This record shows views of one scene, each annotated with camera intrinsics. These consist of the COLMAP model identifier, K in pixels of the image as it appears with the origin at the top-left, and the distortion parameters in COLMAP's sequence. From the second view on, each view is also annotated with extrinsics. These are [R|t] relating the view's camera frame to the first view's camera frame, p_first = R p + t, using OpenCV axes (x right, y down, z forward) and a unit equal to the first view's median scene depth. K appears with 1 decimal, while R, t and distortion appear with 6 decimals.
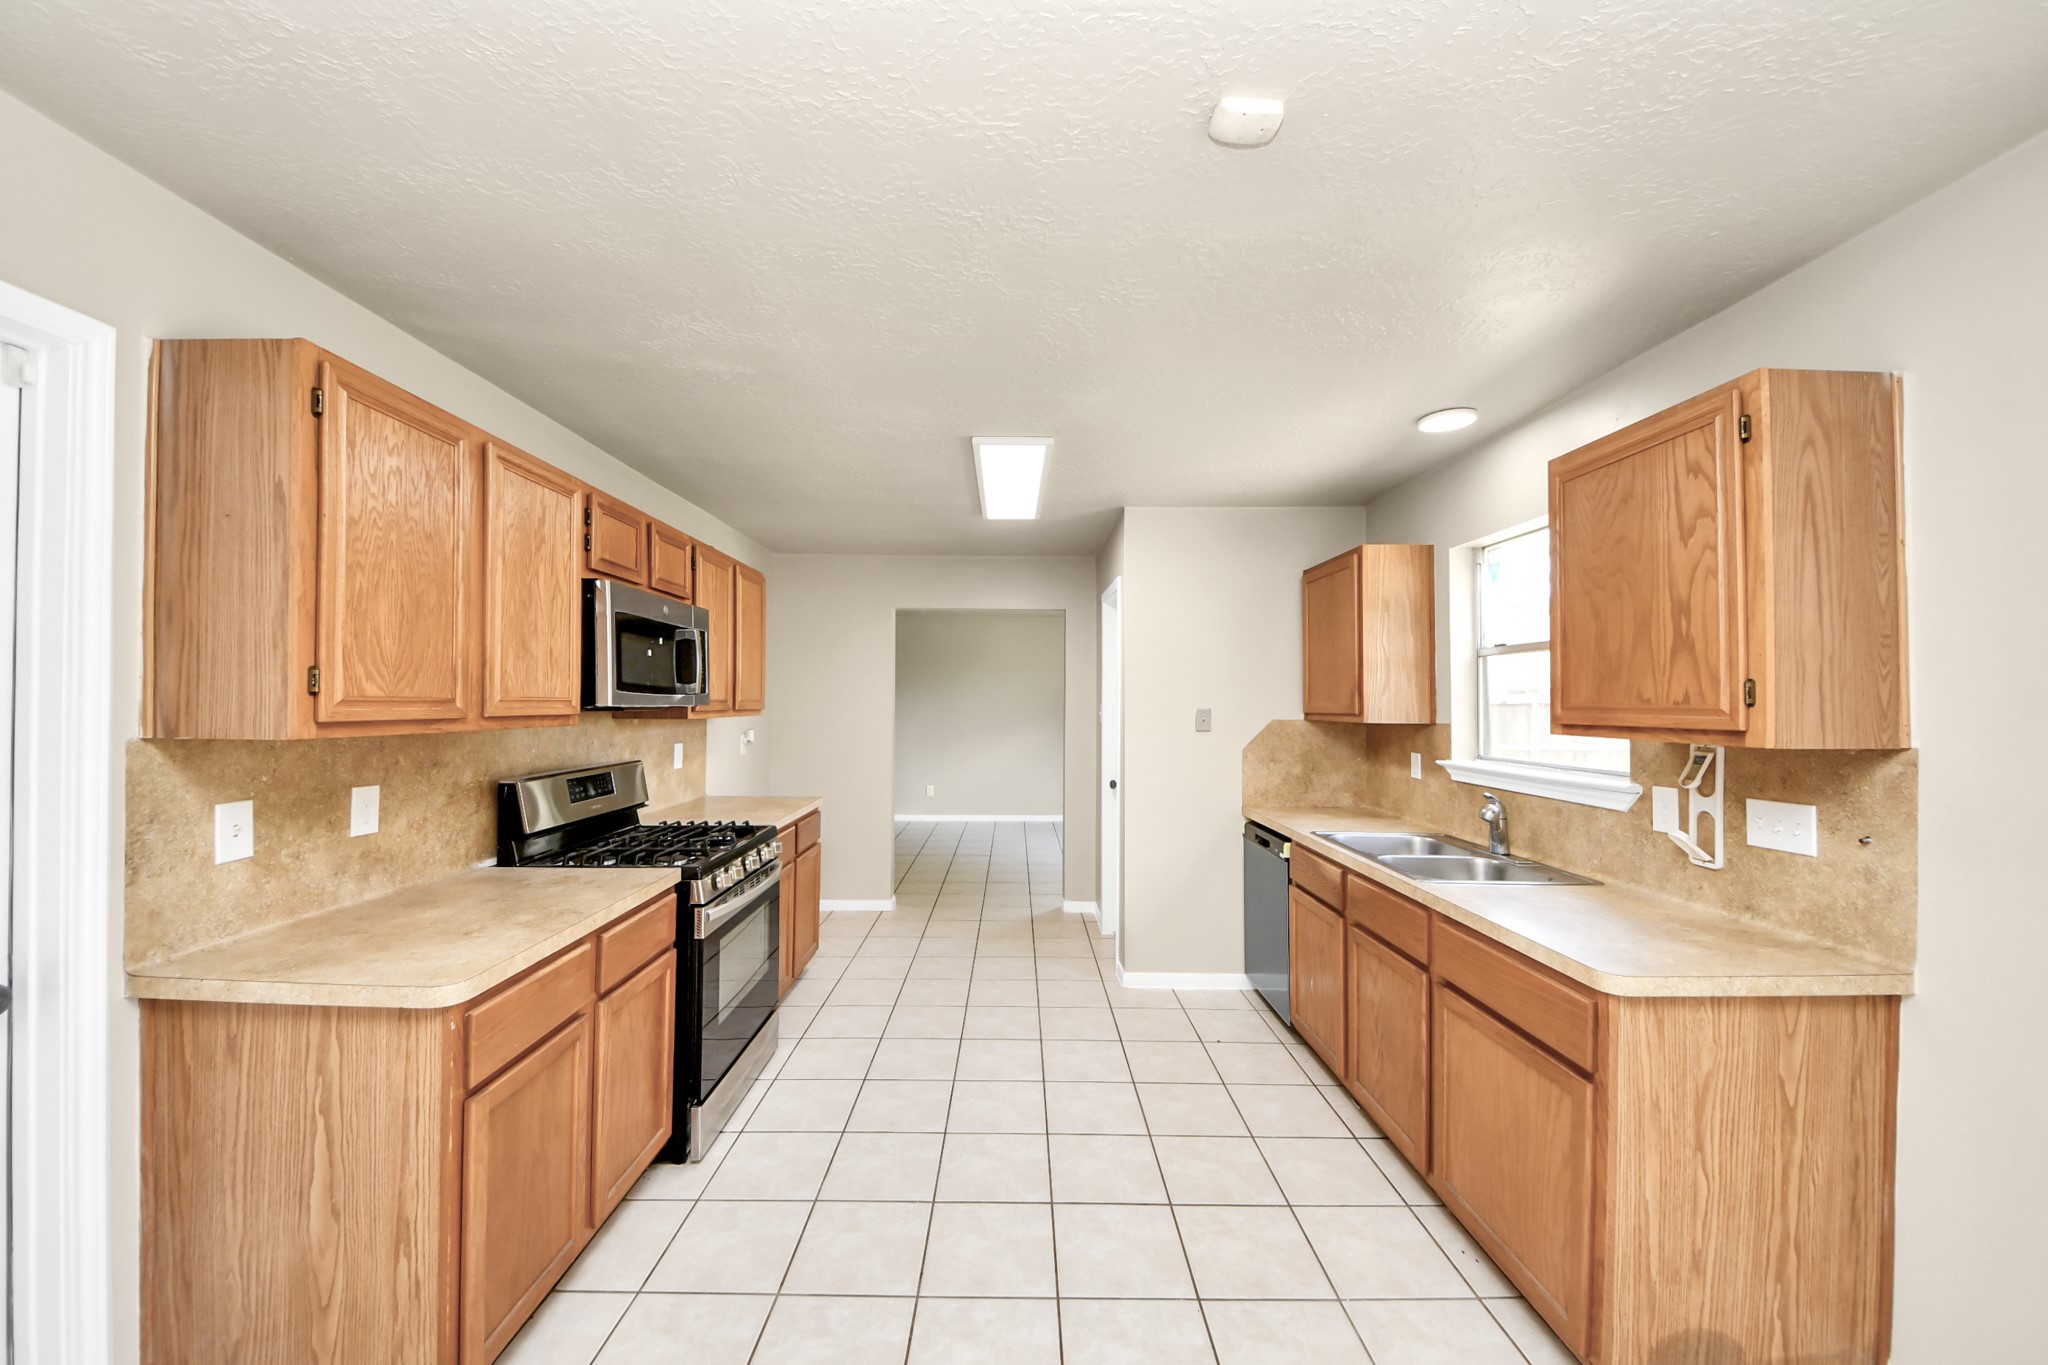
lens RADIAL K [[740.3, 0, 1015.8], [0, 740.3, 693.8], [0, 0, 1]] dist [-0.000196, -0.000098]
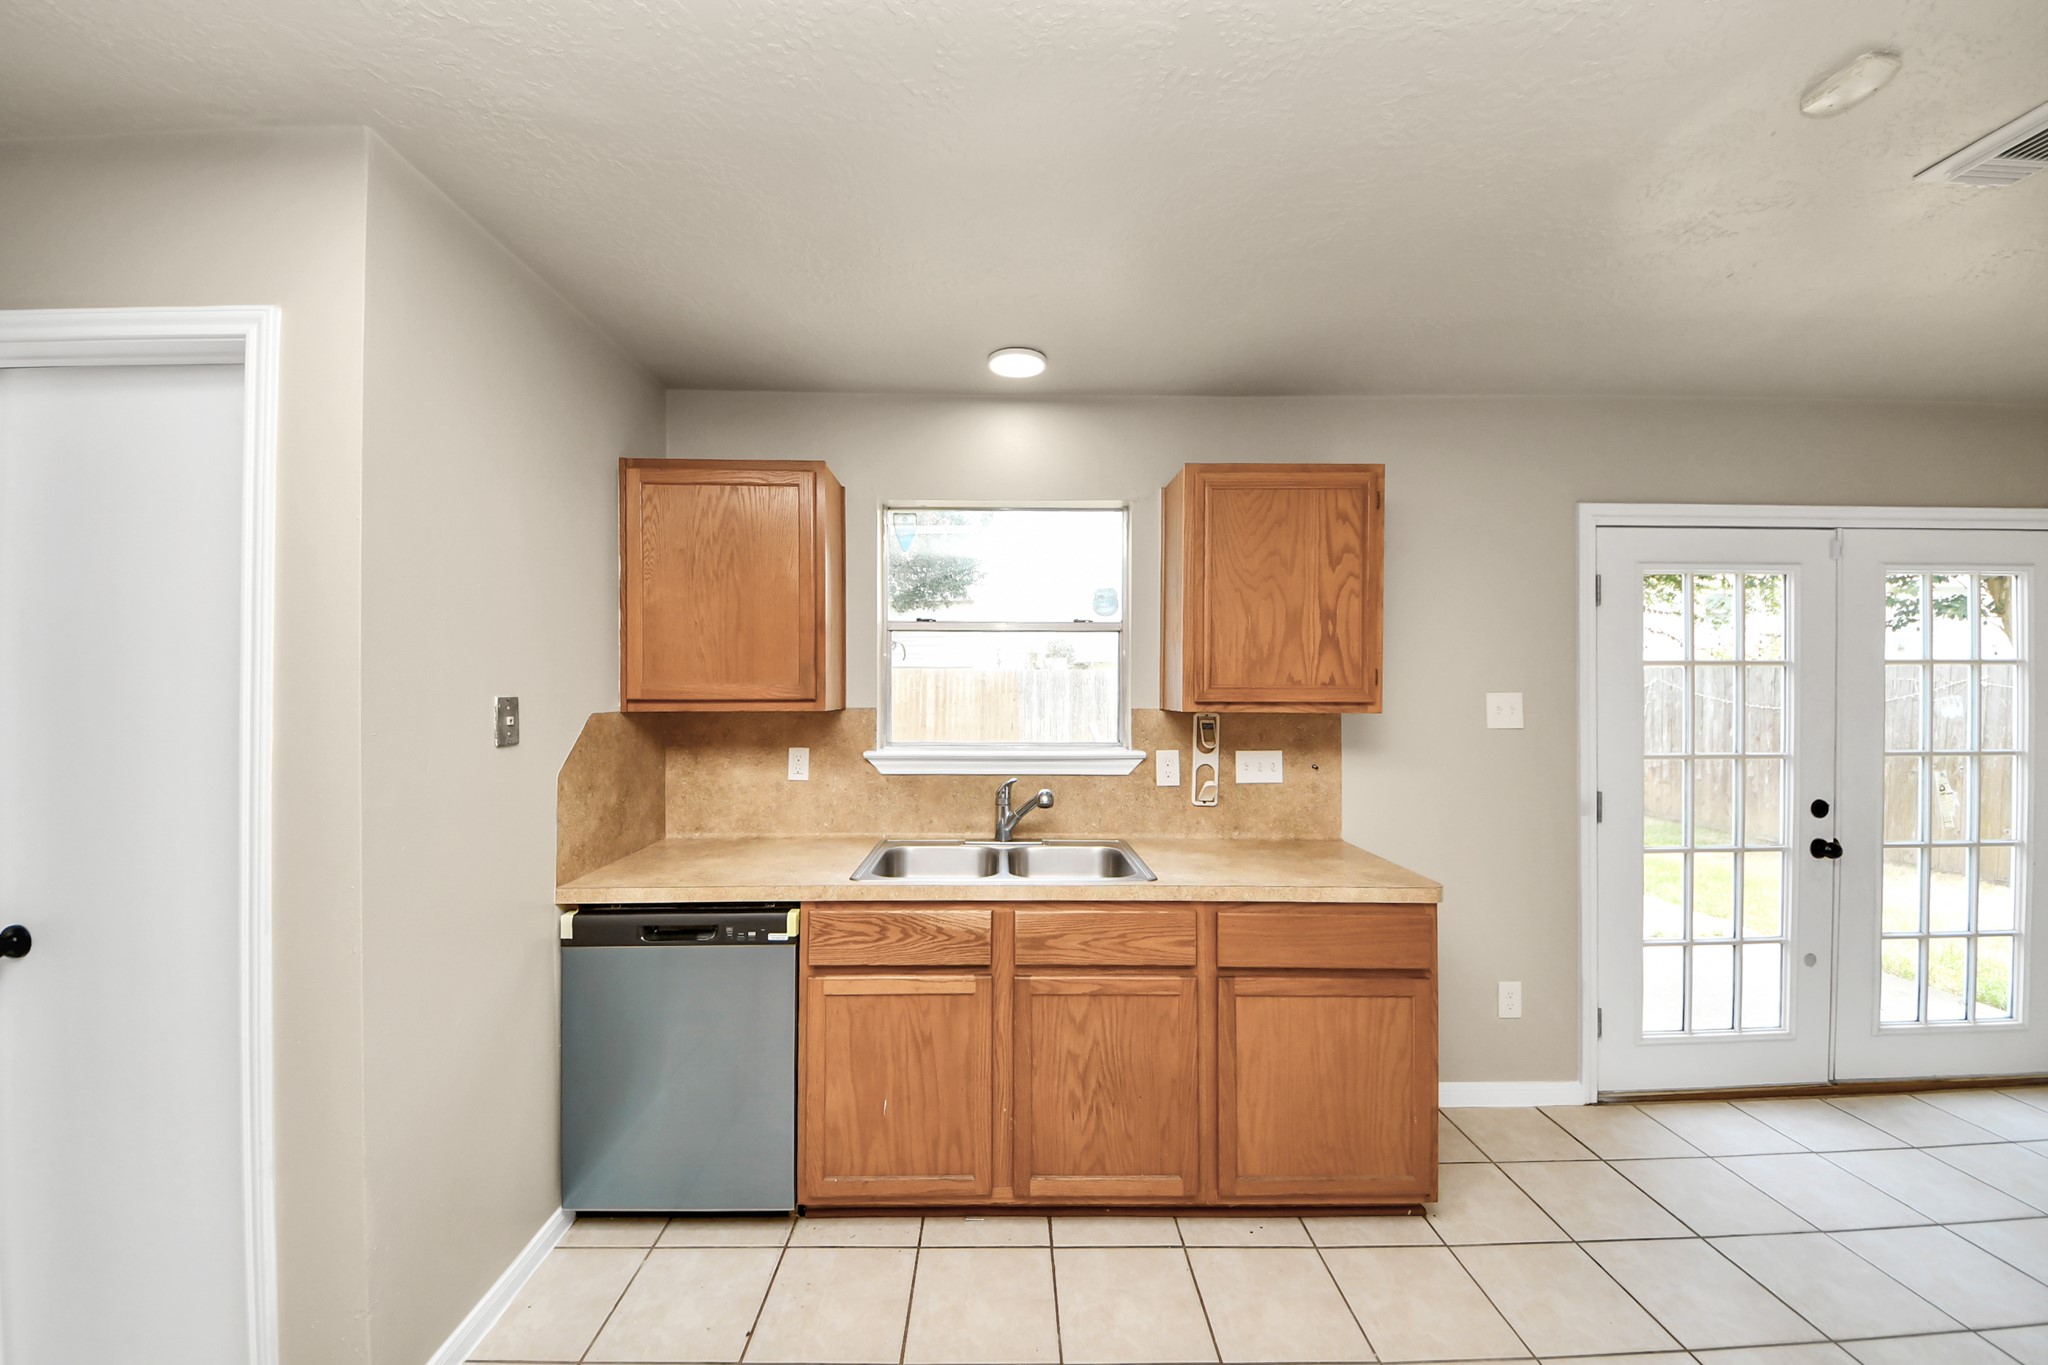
lens RADIAL K [[740.3, 0, 989.9], [0, 740.3, 679.8], [0, 0, 1]] dist [-0.000196, -0.000098]
pose [[0.007866, -0.001359, 0.999968, -0.413242], [-0.012348, 0.999923, 0.001456, 0.009233], [-0.999893, -0.012359, 0.007848, 1.394100]]
